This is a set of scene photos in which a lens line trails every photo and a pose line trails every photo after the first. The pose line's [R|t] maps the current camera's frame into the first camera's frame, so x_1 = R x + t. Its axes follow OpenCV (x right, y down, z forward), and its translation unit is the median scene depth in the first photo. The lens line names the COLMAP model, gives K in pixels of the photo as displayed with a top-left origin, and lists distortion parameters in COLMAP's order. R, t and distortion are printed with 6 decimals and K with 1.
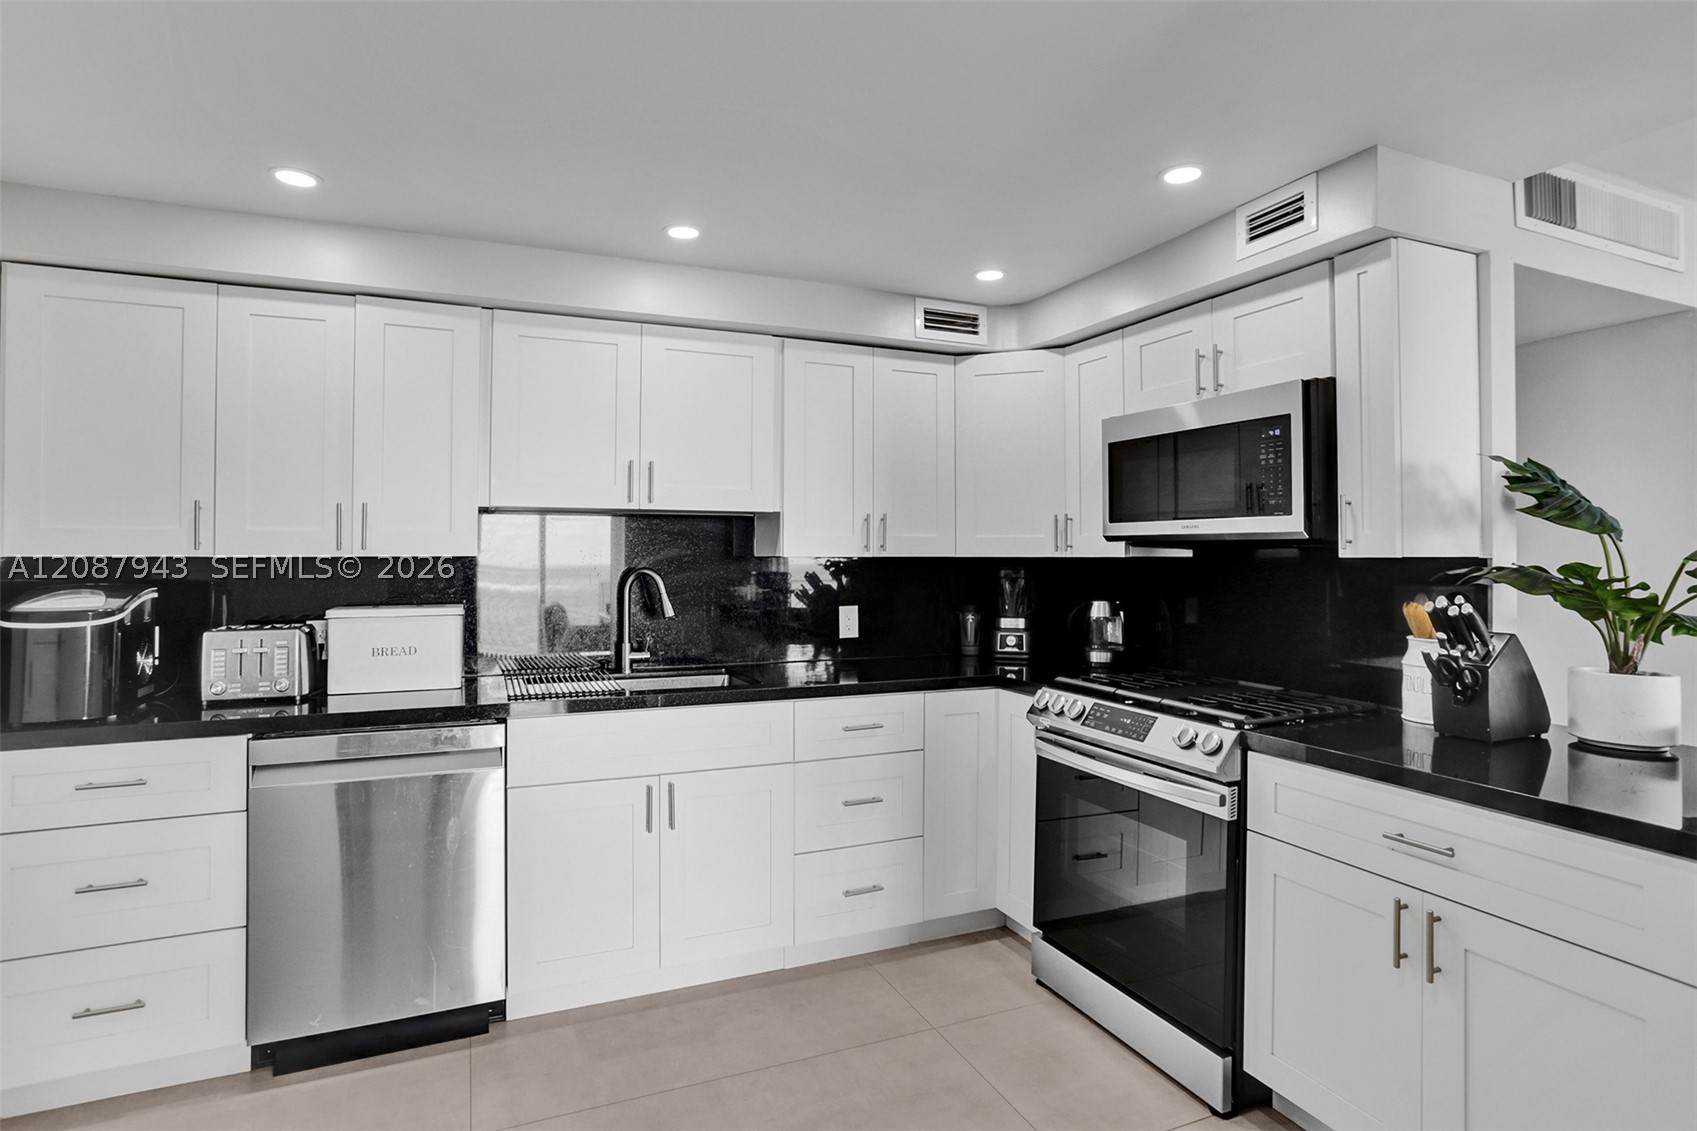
lens RADIAL K [[867.5, 0, 841.4], [0, 867.5, 541.8], [0, 0, 1]] dist [-0.082560, 0.039173]
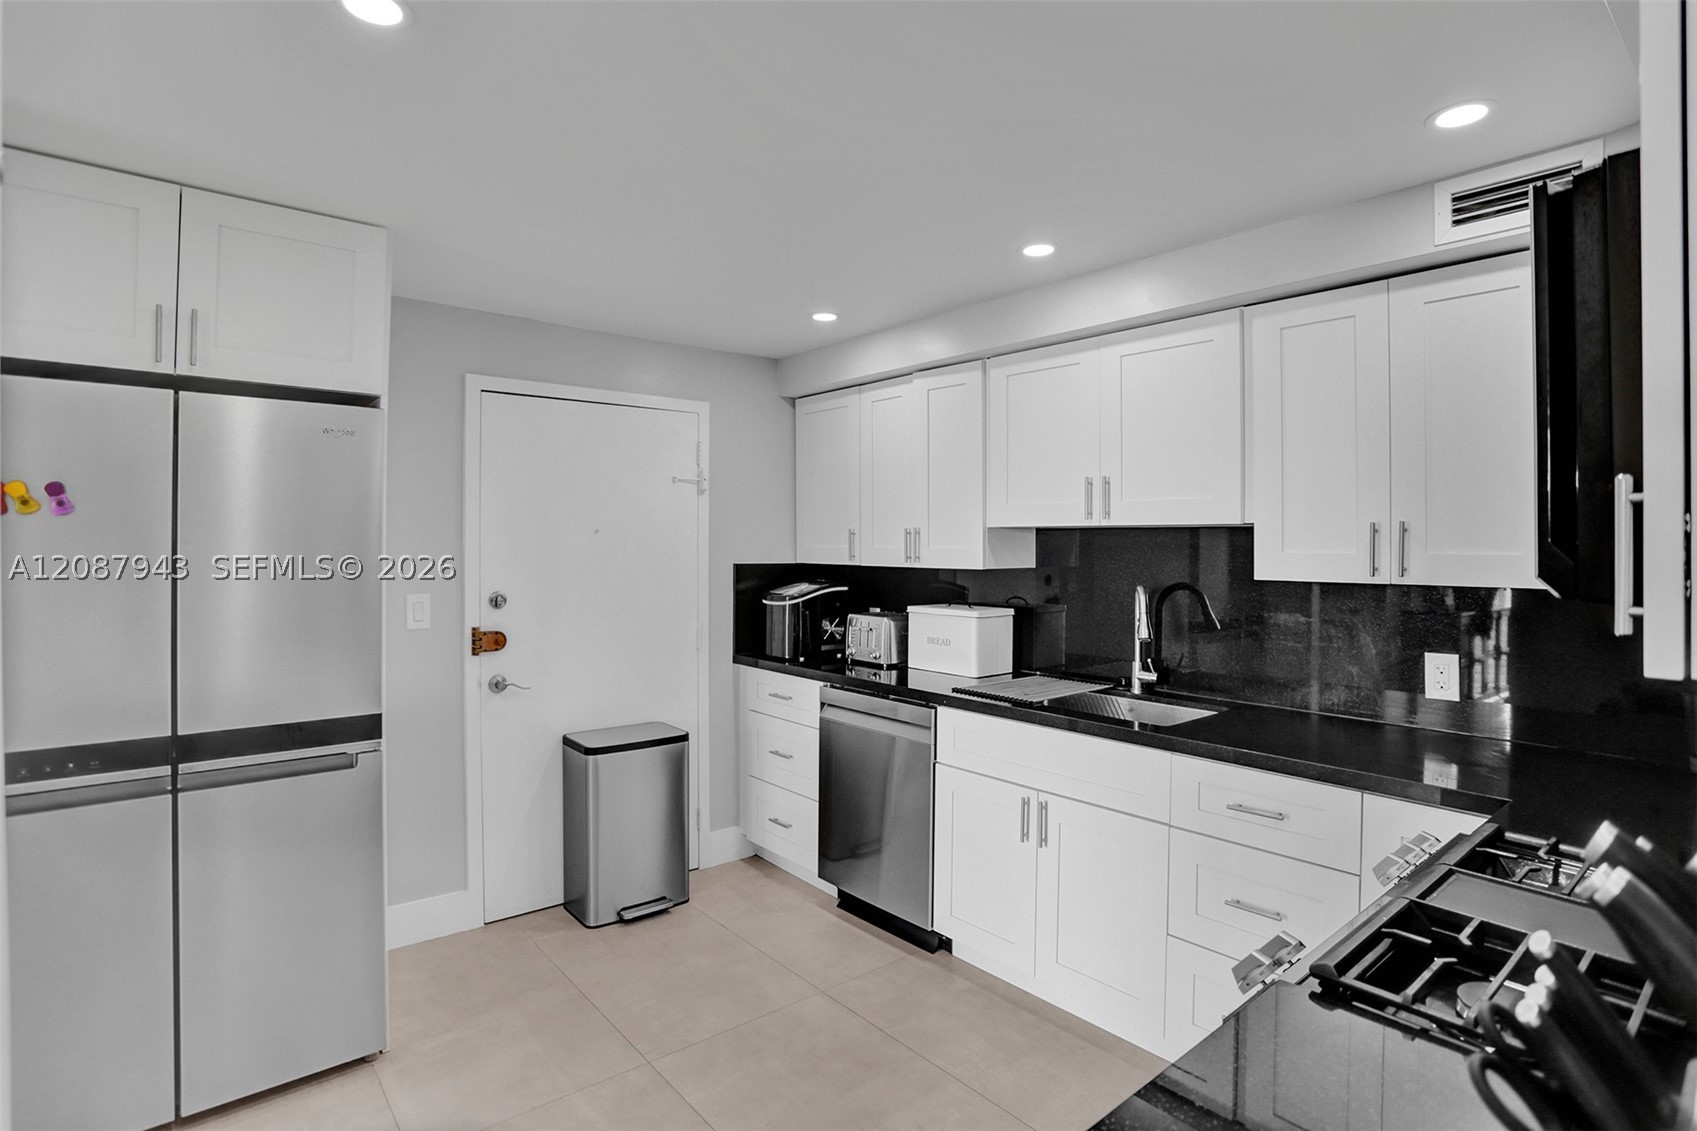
lens RADIAL K [[835.0, 0, 800.8], [0, 835.0, 534.9], [0, 0, 1]] dist [-0.128740, 0.071172]
pose [[0.262158, -0.008655, -0.964986, 0.649563], [0.006946, 0.999951, -0.007081, -0.025245], [0.965000, -0.004846, 0.262205, 0.478841]]
